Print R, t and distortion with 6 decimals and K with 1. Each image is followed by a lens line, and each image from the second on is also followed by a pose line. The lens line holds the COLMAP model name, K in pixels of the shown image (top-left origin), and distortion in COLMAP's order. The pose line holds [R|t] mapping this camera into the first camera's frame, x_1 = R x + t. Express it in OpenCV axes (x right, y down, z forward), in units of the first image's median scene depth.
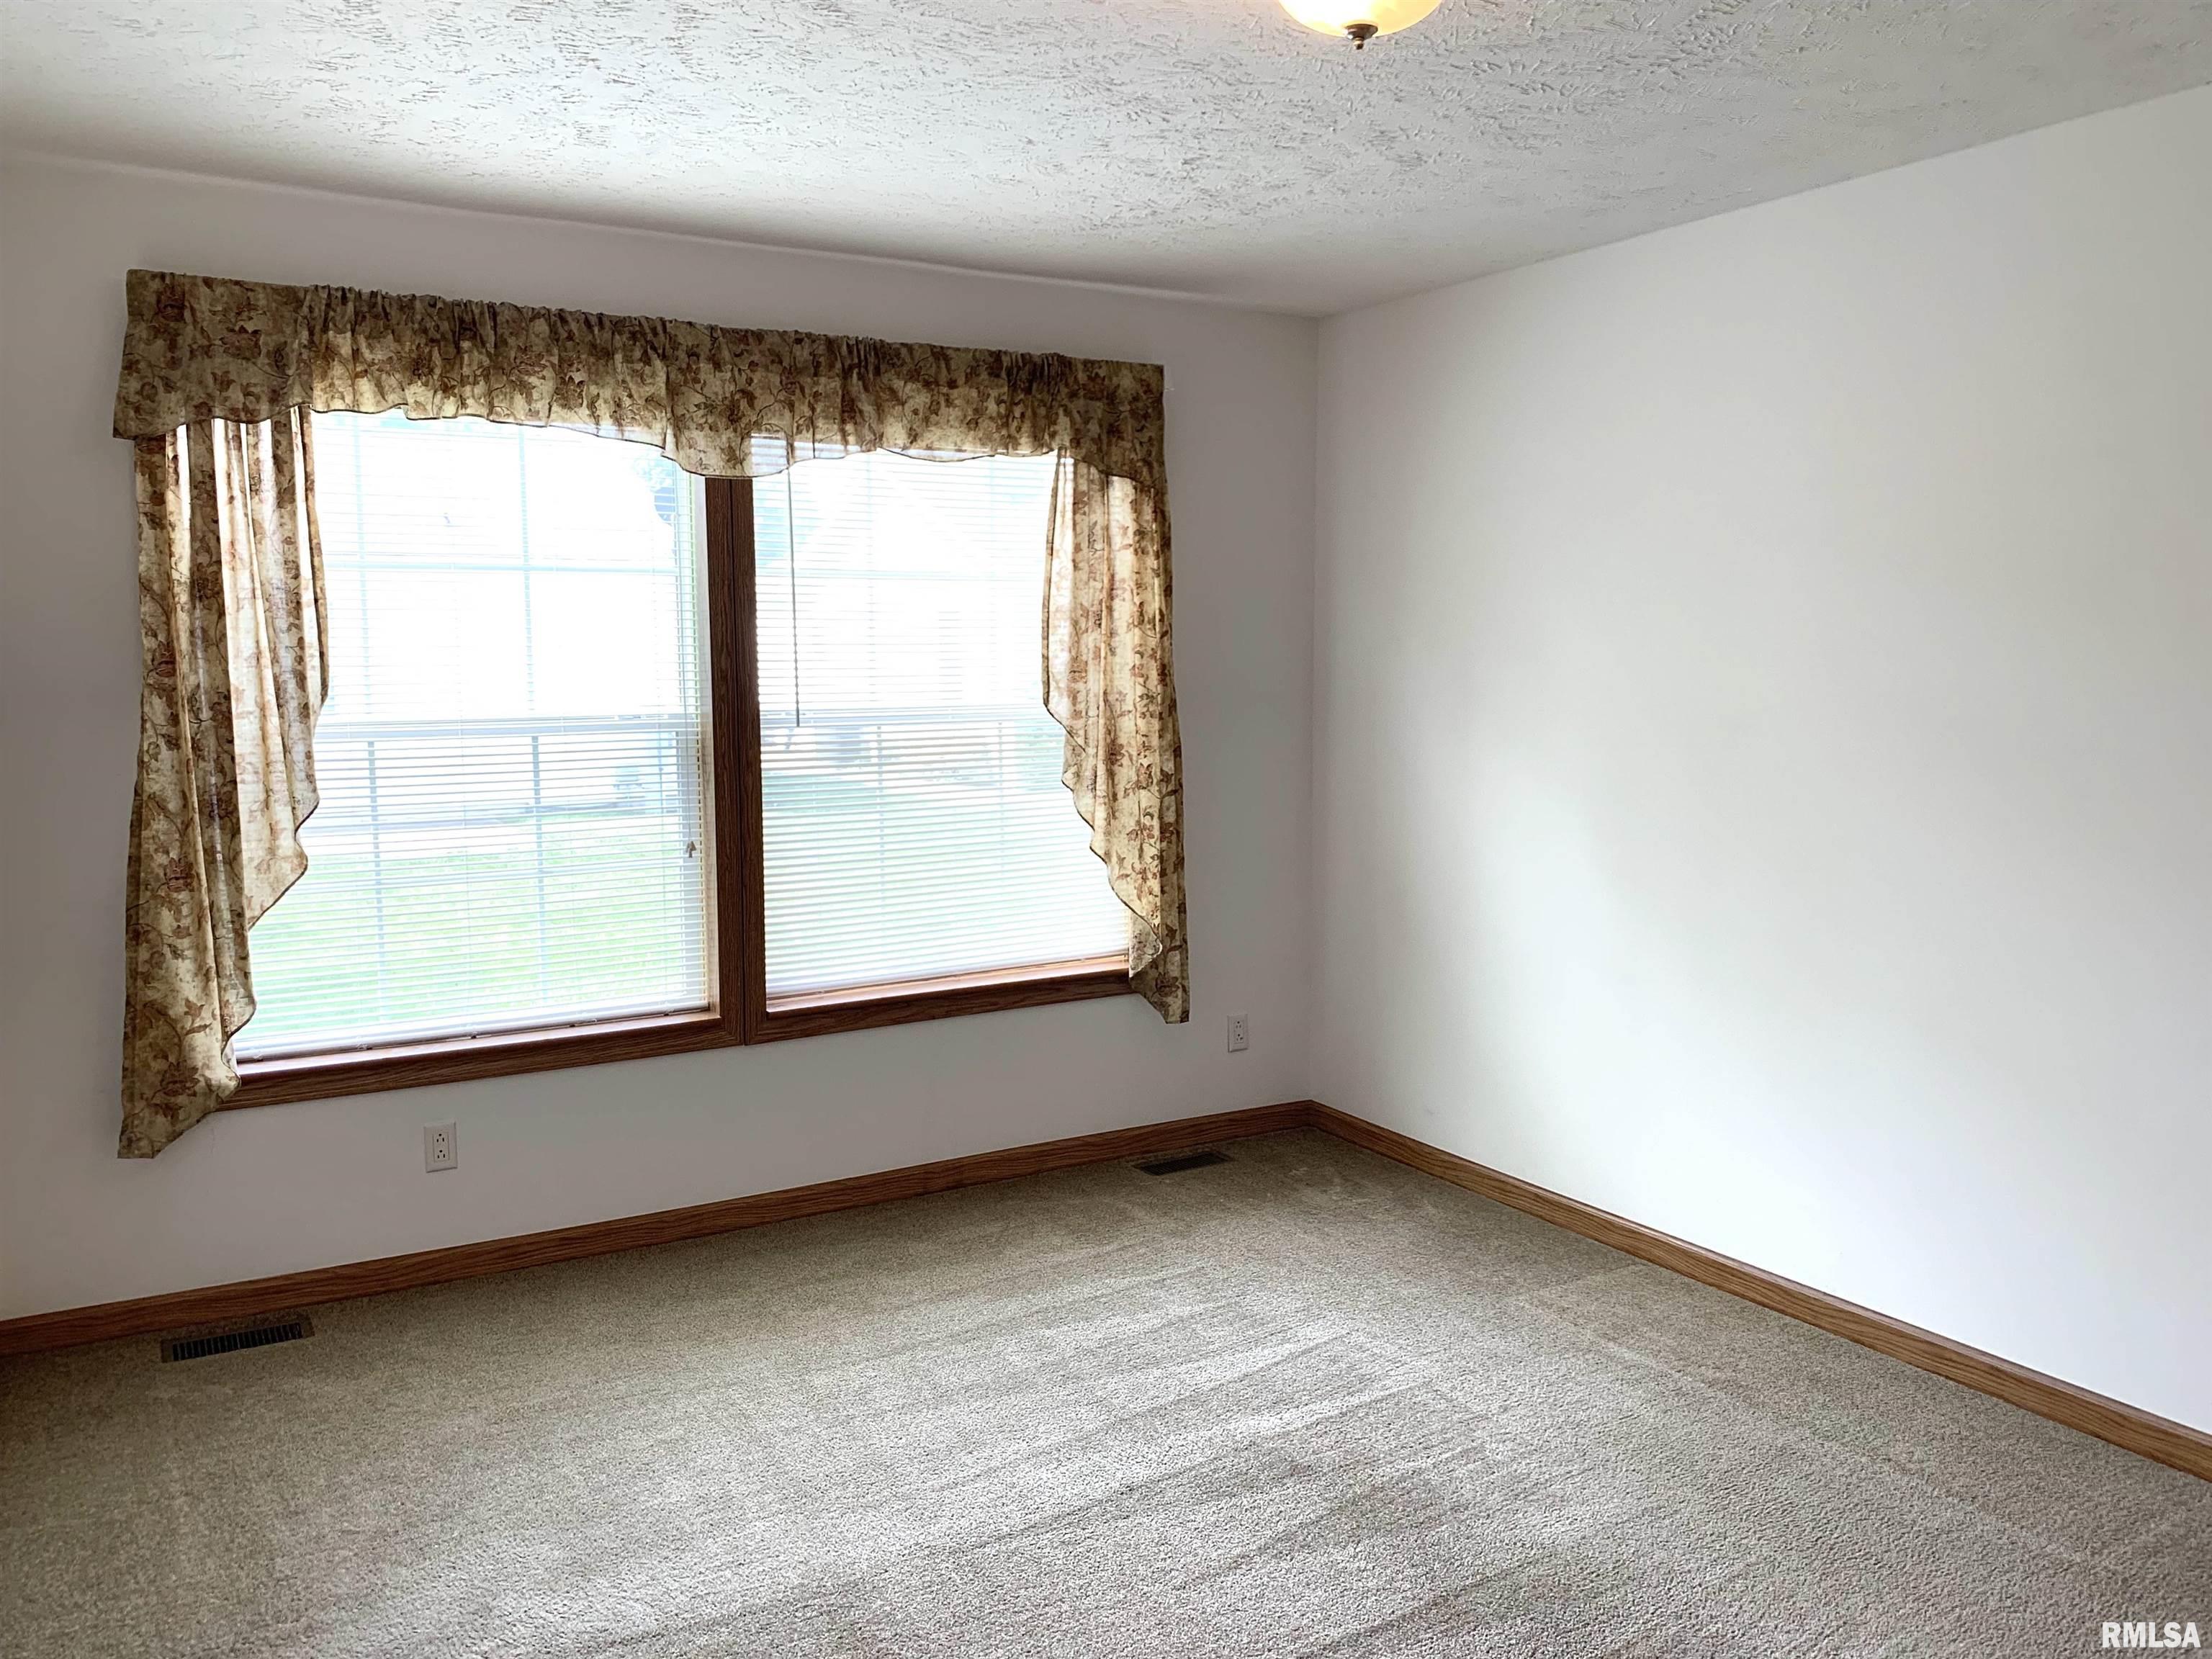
lens RADIAL K [[1703.5, 0, 1295.5], [0, 1703.5, 812.6], [0, 0, 1]] dist [0.060156, -0.123687]
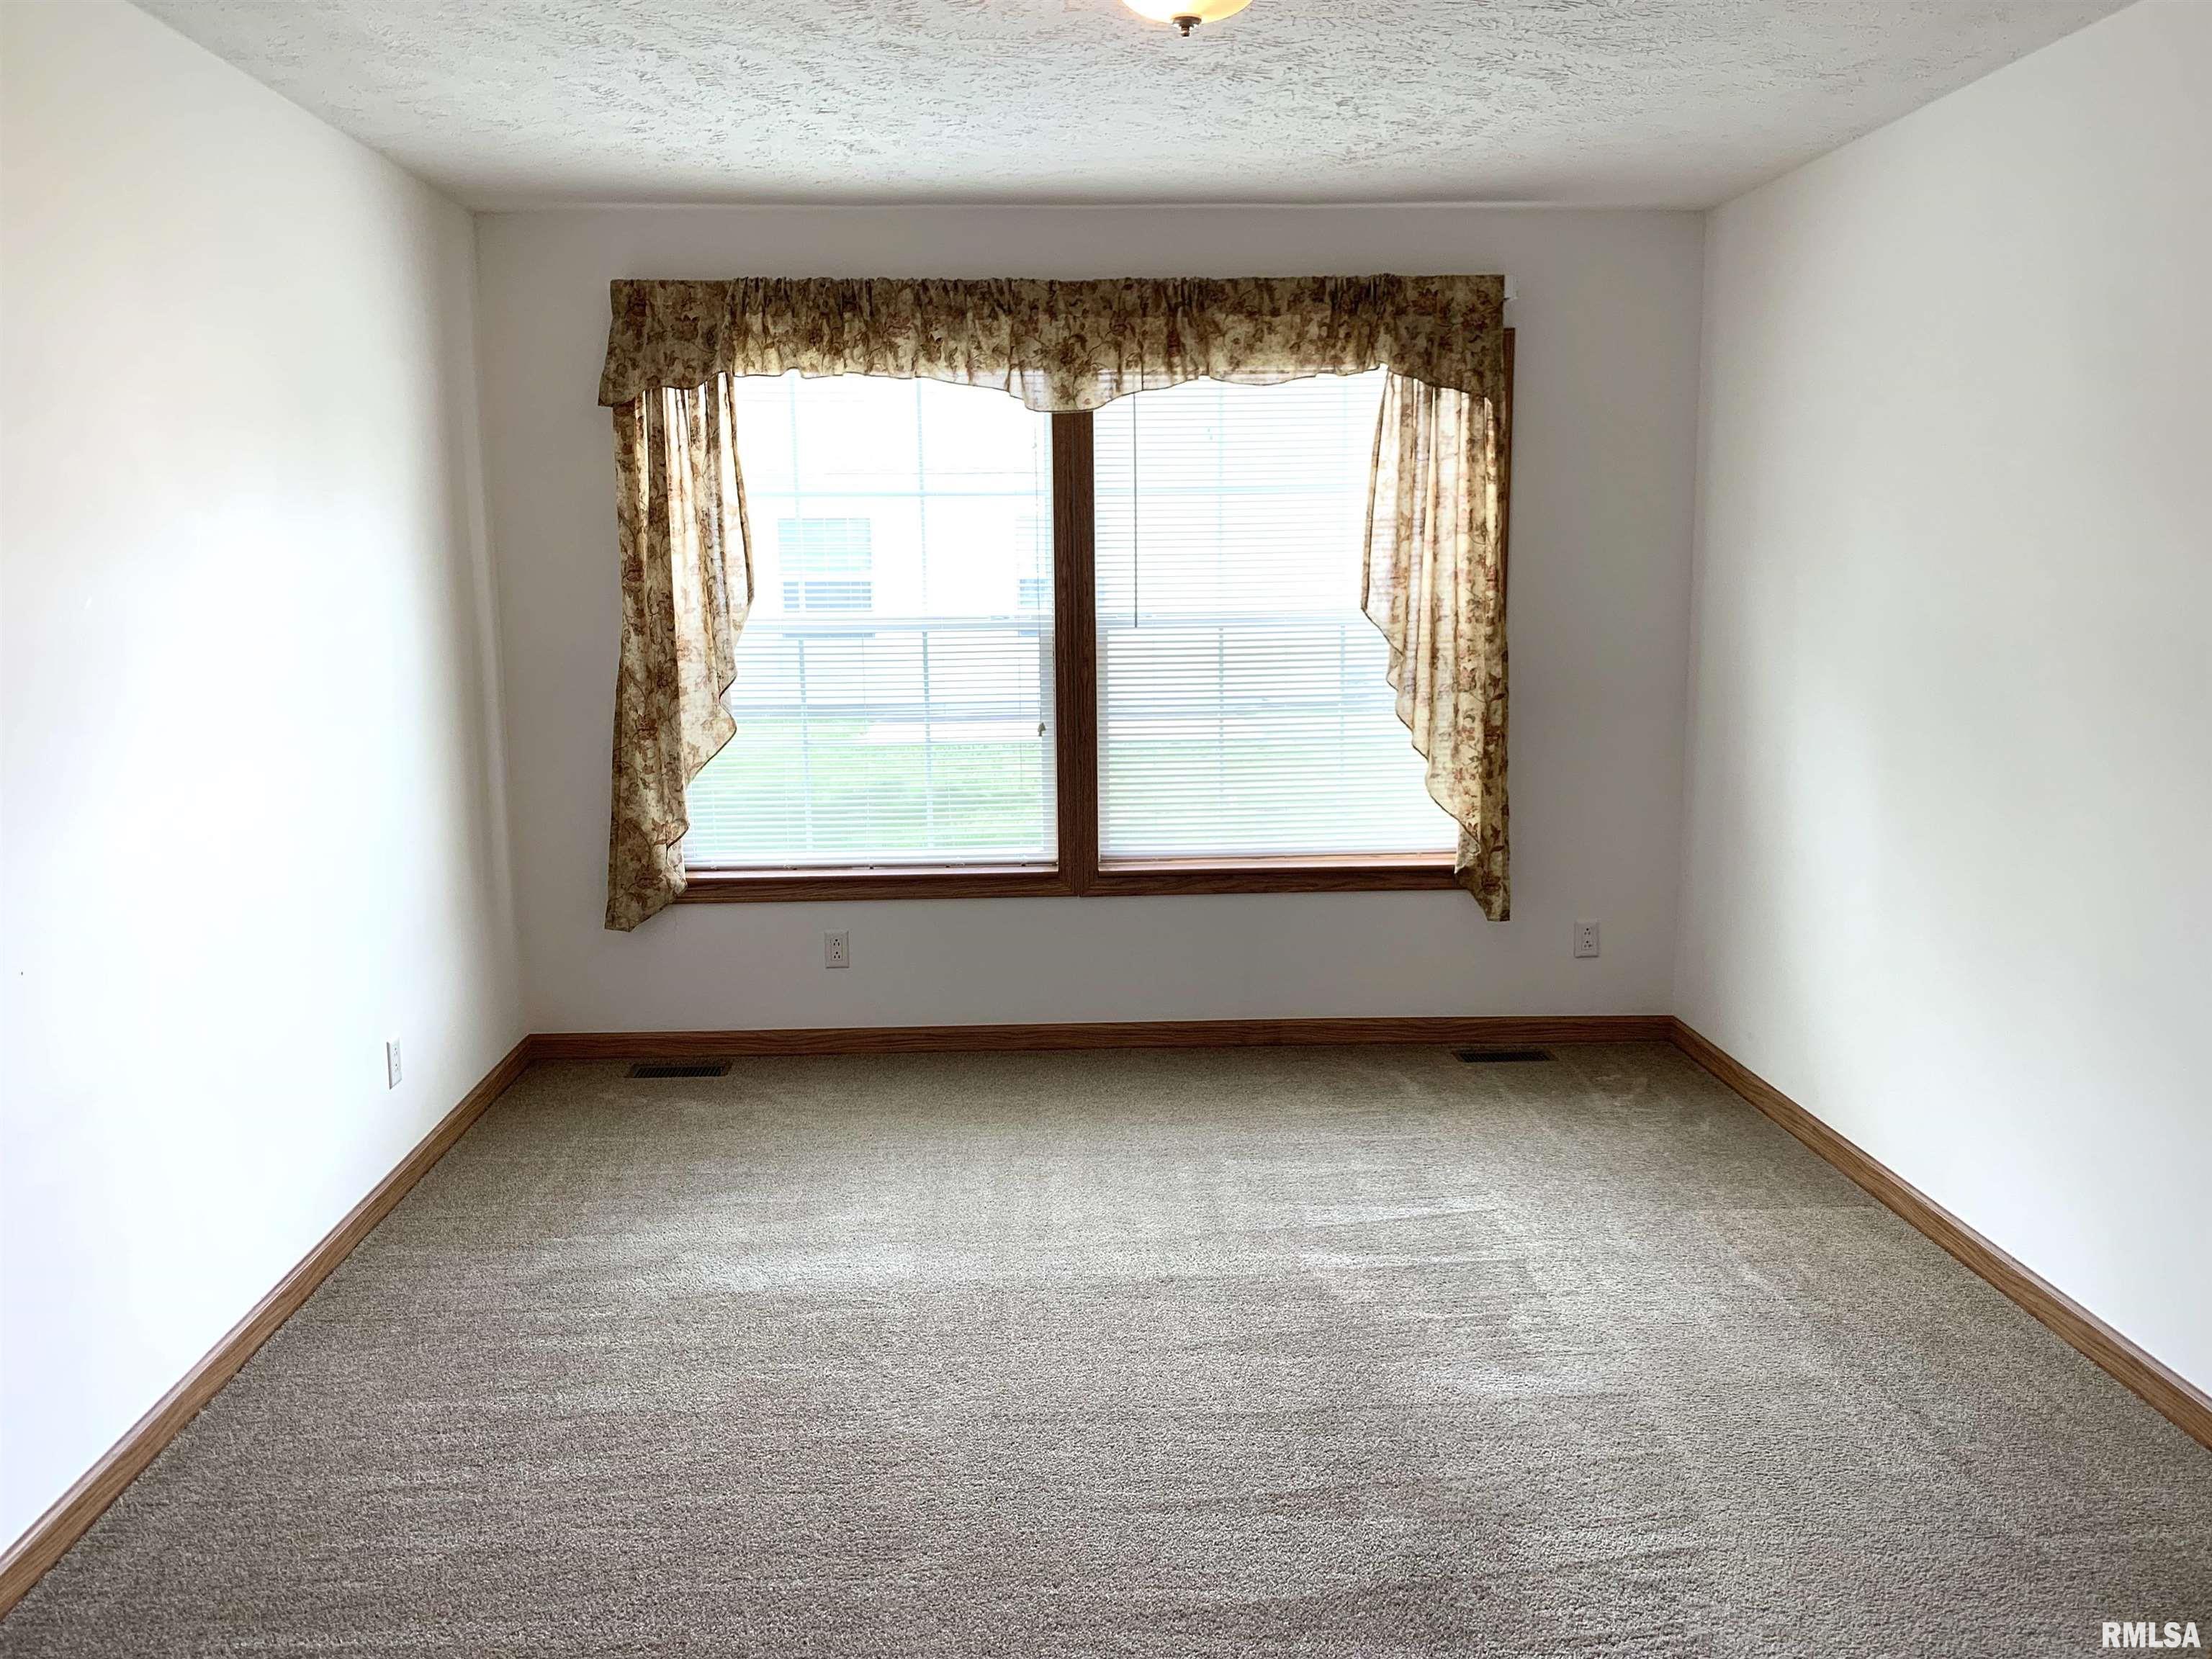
lens RADIAL K [[1673.1, 0, 1101.7], [0, 1673.1, 835.1], [0, 0, 1]] dist [0.001199, -0.014871]
pose [[0.876151, 0.069430, -0.477010, 0.253568], [-0.038543, 0.996495, 0.074249, 0.007116], [0.480493, -0.046668, 0.875756, -0.001966]]
